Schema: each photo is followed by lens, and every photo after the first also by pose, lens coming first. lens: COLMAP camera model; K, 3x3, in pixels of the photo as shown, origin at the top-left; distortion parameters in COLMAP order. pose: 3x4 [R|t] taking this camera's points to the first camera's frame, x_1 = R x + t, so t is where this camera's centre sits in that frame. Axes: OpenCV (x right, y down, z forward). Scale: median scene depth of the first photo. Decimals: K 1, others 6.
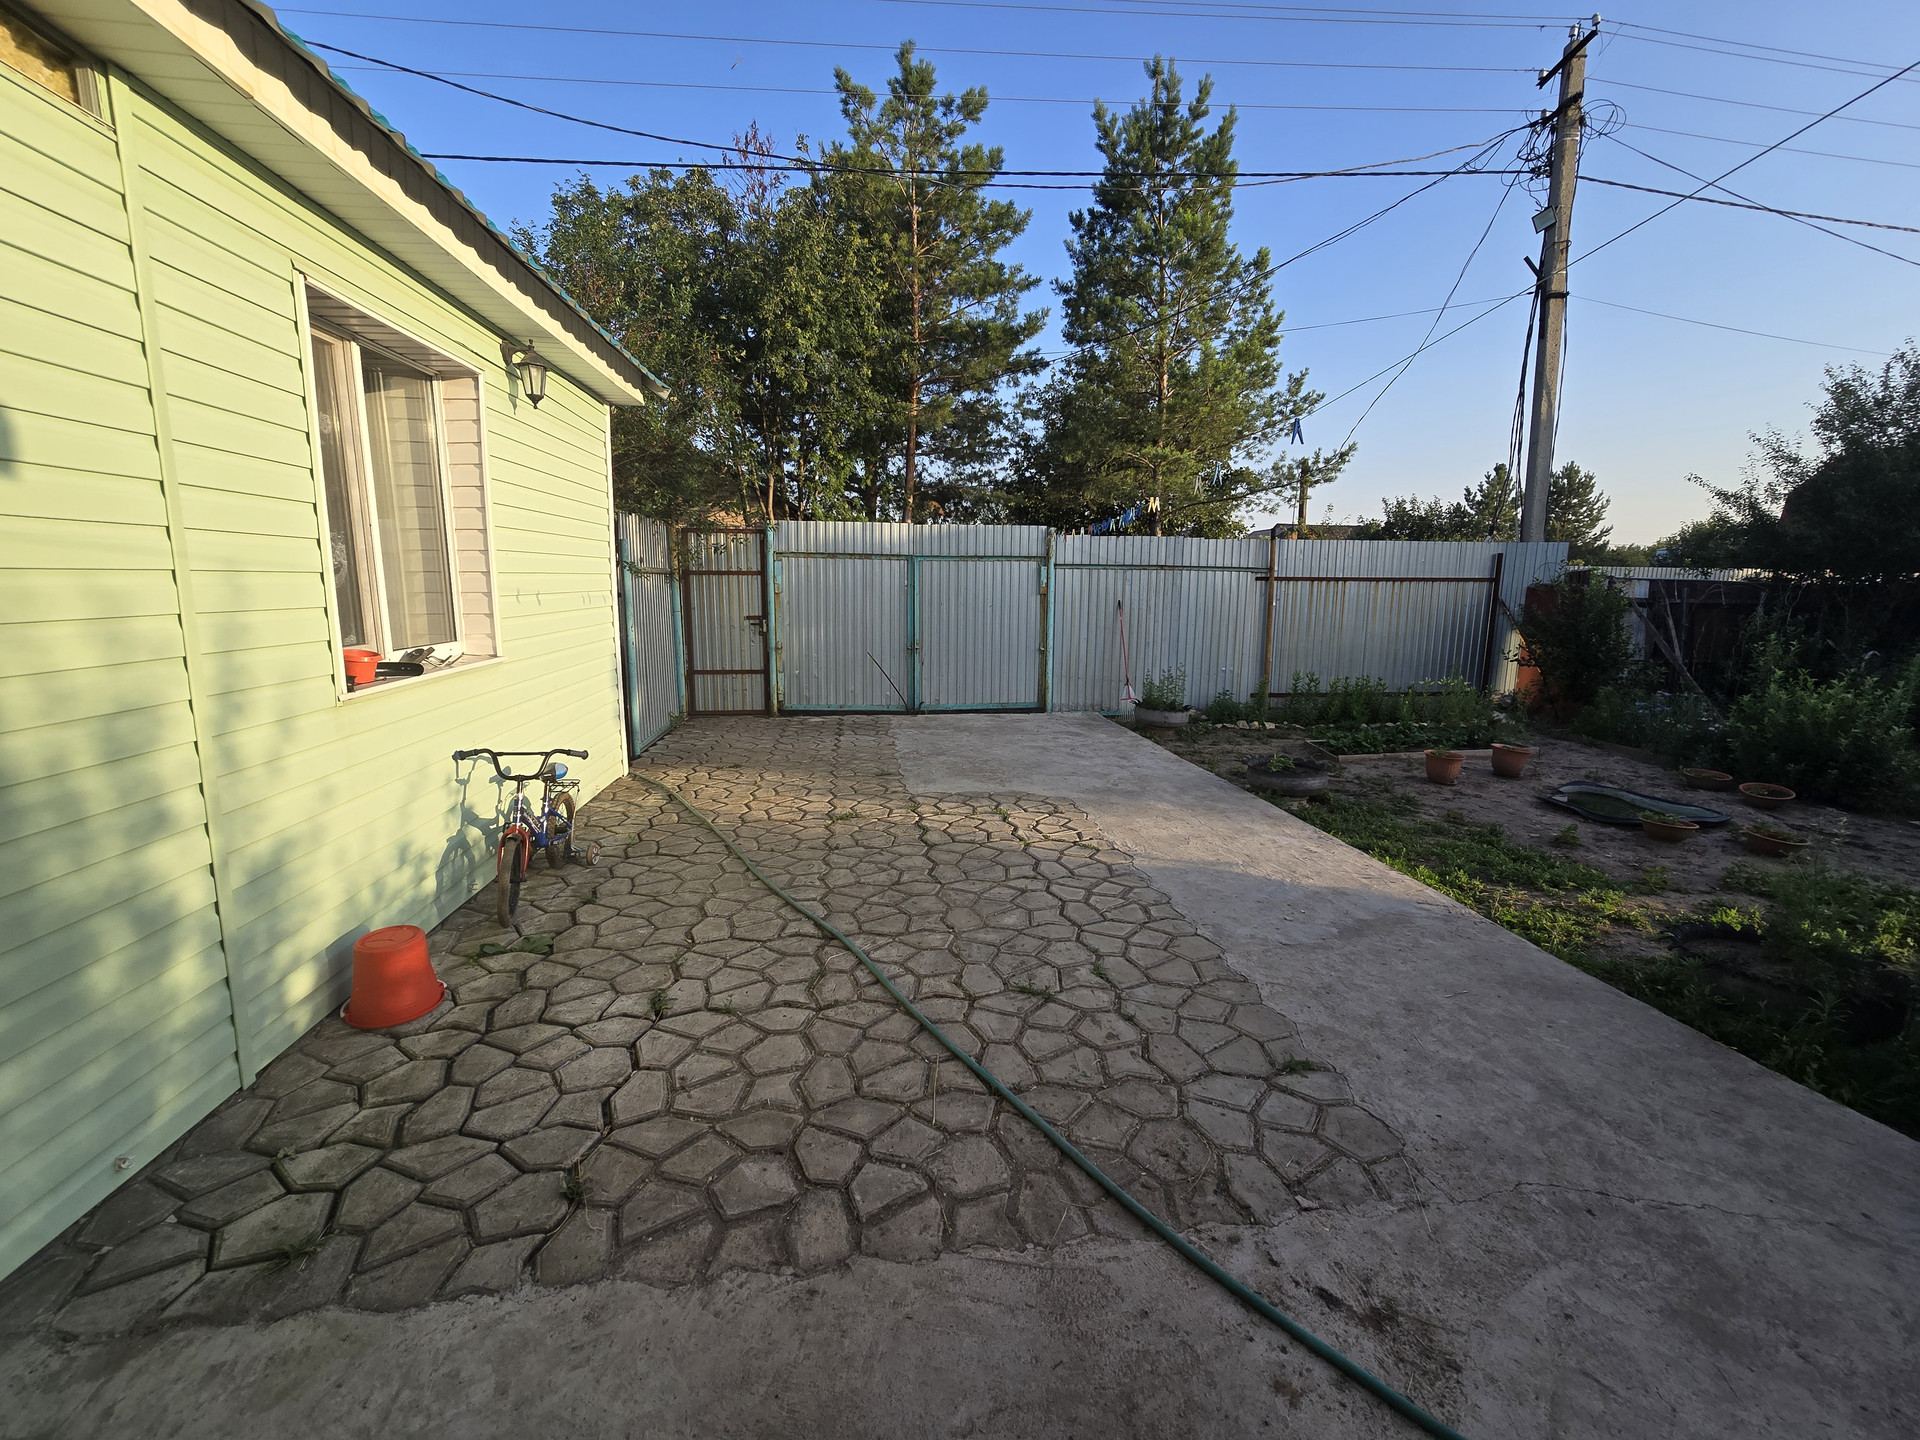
lens RADIAL K [[787.9, 0, 963.0], [0, 787.9, 702.4], [0, 0, 1]] dist [-0.001278, -0.001084]
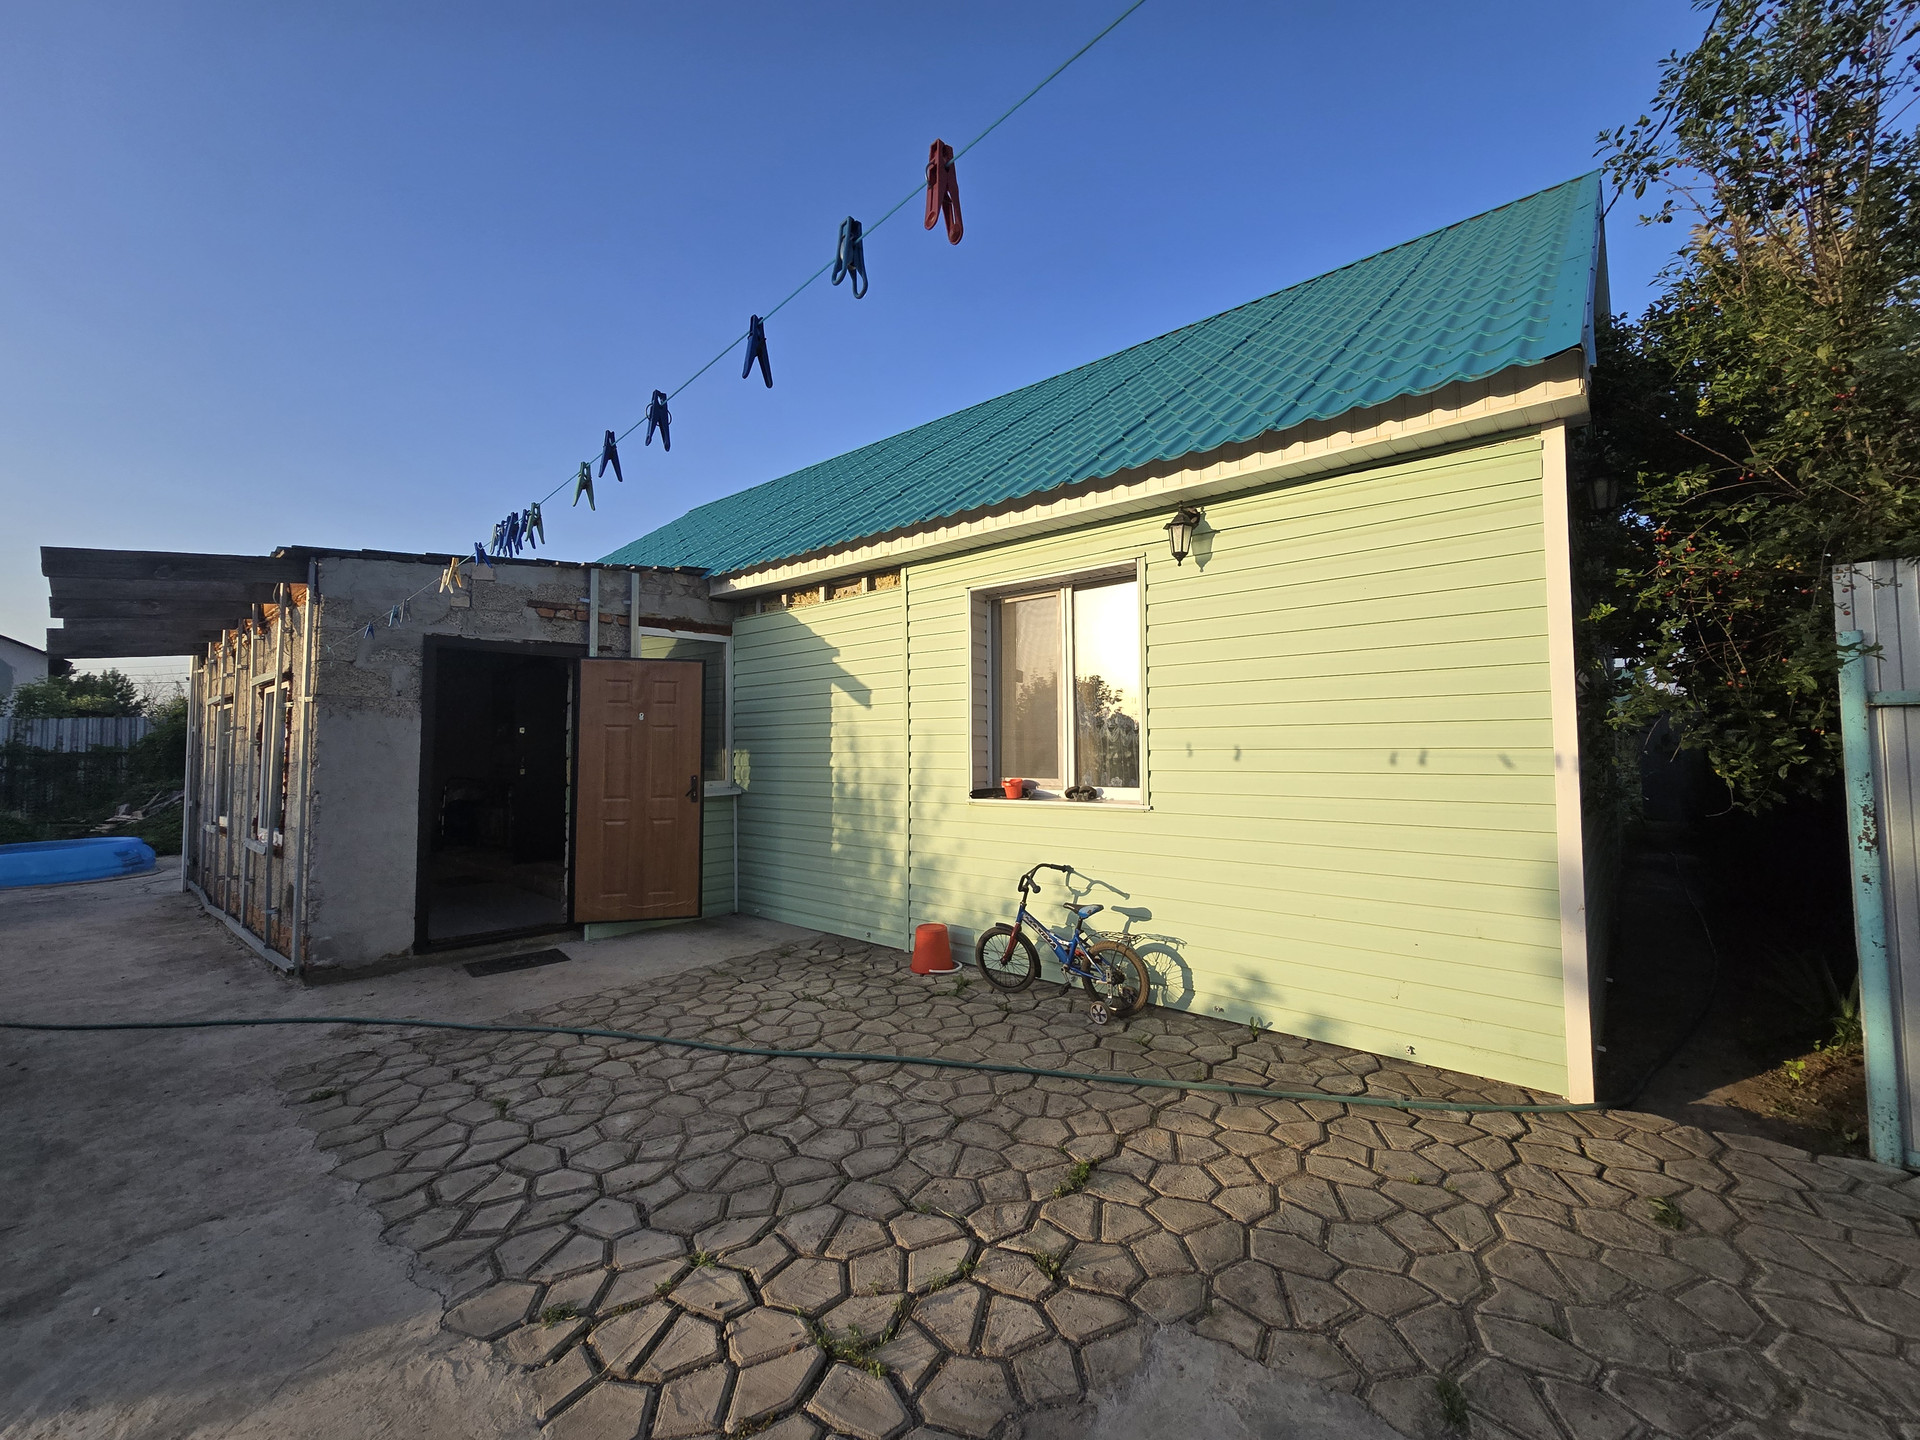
lens RADIAL K [[787.9, 0, 963.0], [0, 787.9, 702.4], [0, 0, 1]] dist [-0.001278, -0.001084]
pose [[-0.737019, -0.036791, -0.674870, 0.478933], [-0.100067, 0.993453, 0.055124, -0.327457], [0.668423, 0.108160, -0.735875, 2.286698]]
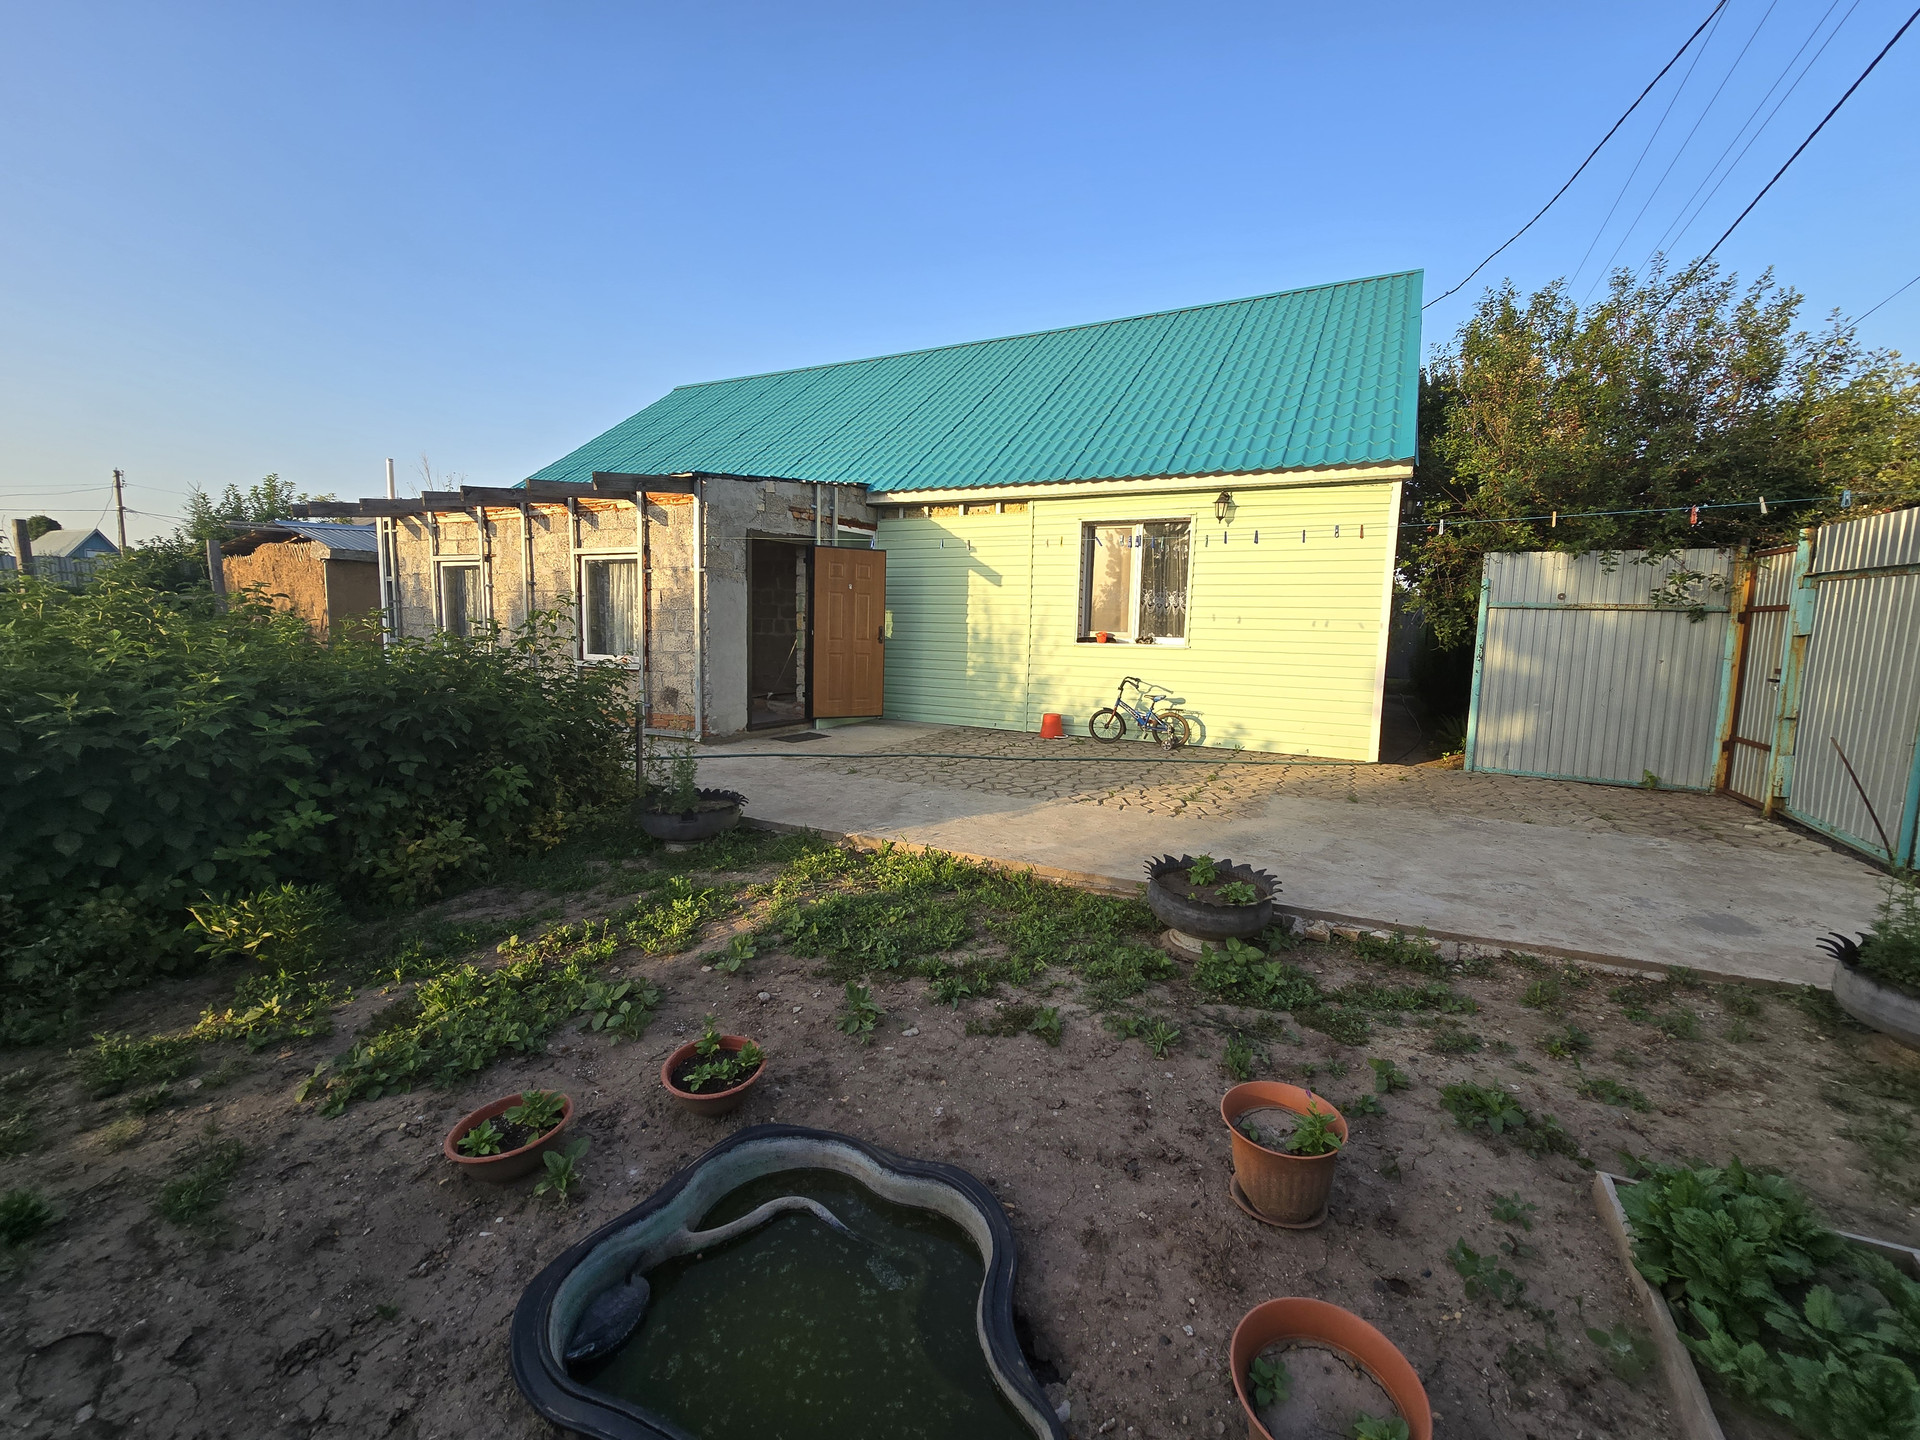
lens RADIAL K [[787.9, 0, 963.0], [0, 787.9, 702.4], [0, 0, 1]] dist [-0.001278, -0.001084]
pose [[-0.563094, 0.071099, -0.823329, 2.147300], [-0.151612, 0.970494, 0.187499, -0.301626], [0.812366, 0.230406, -0.535699, 2.379113]]
